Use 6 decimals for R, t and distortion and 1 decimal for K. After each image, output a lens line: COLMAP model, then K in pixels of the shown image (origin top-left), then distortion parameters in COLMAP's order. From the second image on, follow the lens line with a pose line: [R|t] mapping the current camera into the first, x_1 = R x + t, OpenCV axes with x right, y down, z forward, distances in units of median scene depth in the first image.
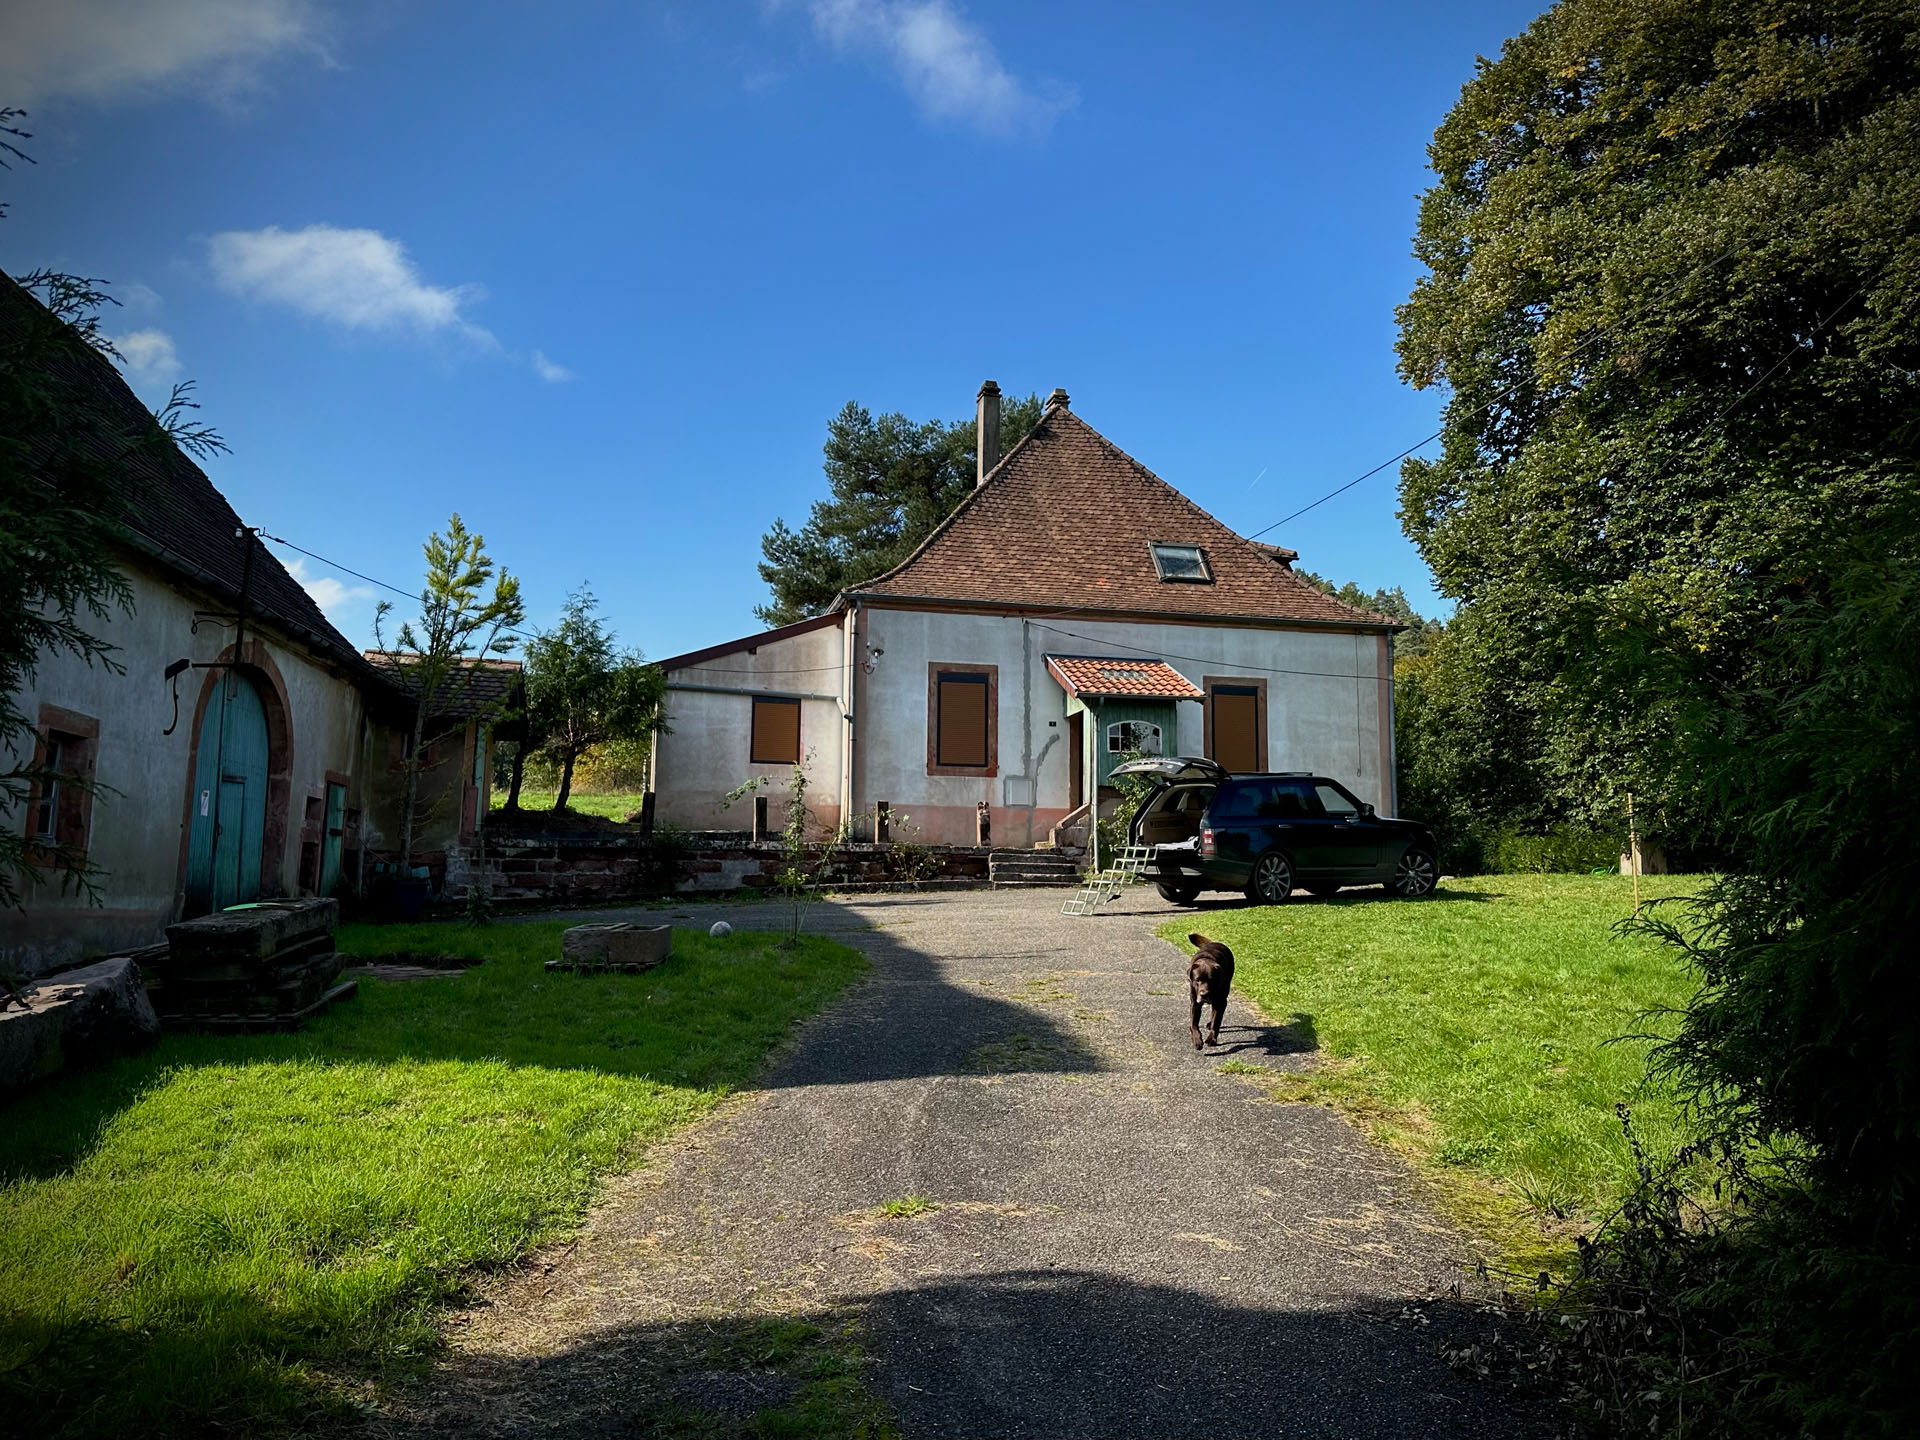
lens RADIAL K [[1358.7, 0, 956.5], [0, 1358.7, 760.9], [0, 0, 1]] dist [0.027430, -0.039862]
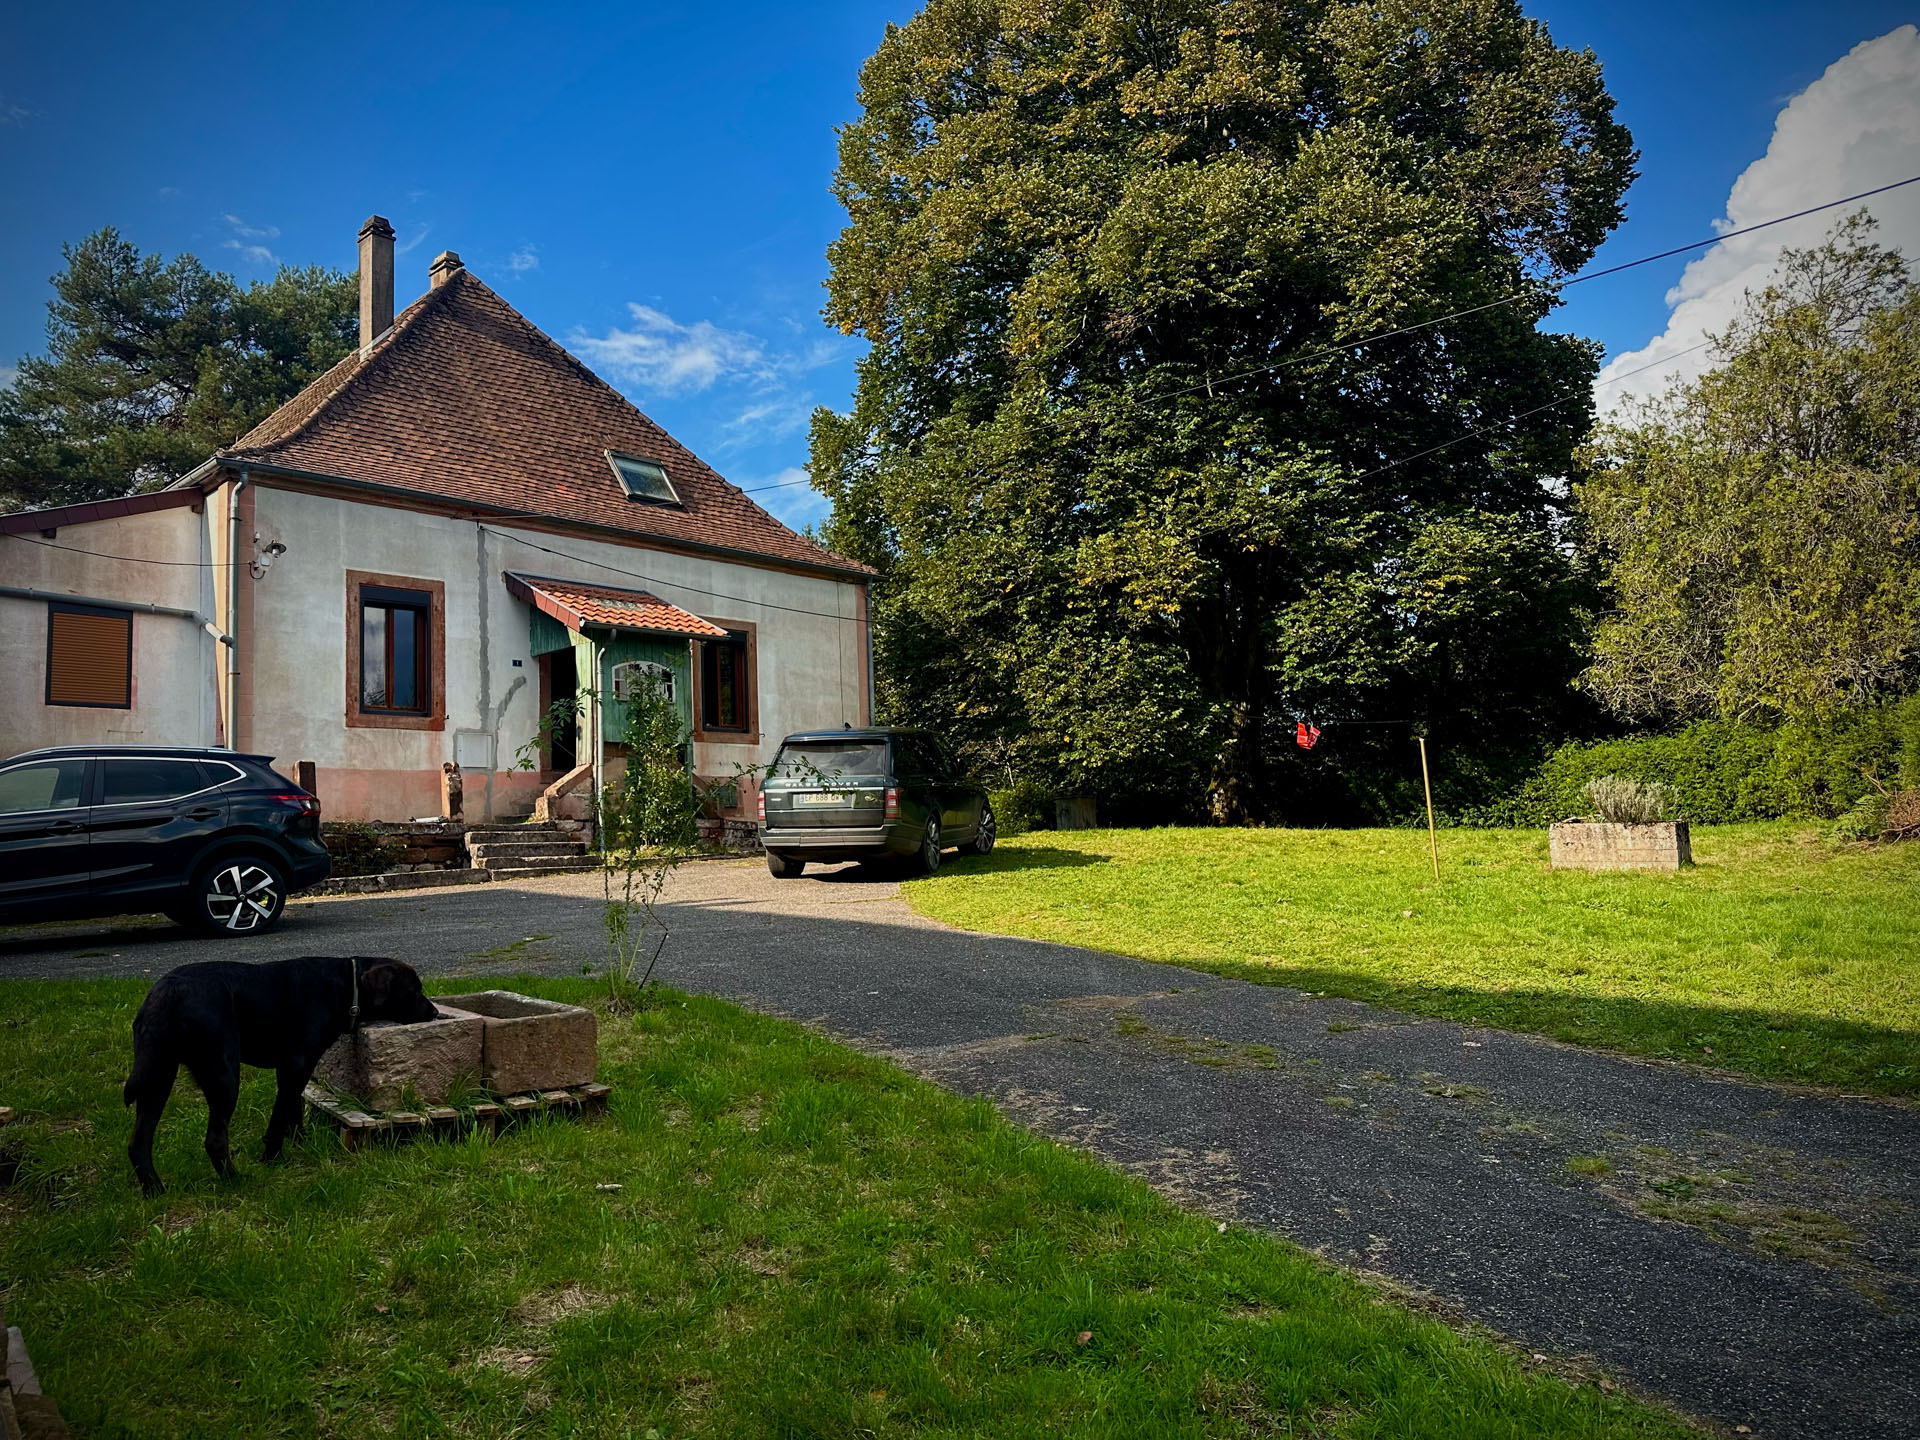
lens RADIAL K [[1333.0, 0, 960.0], [0, 1333.0, 720.0], [0, 0, 1]] dist [0.139275, -0.225352]
pose [[0.831698, 0.015018, 0.555025, -0.147640], [-0.008170, 0.999857, -0.014812, 0.014741], [-0.555168, 0.007785, 0.831702, 0.220168]]
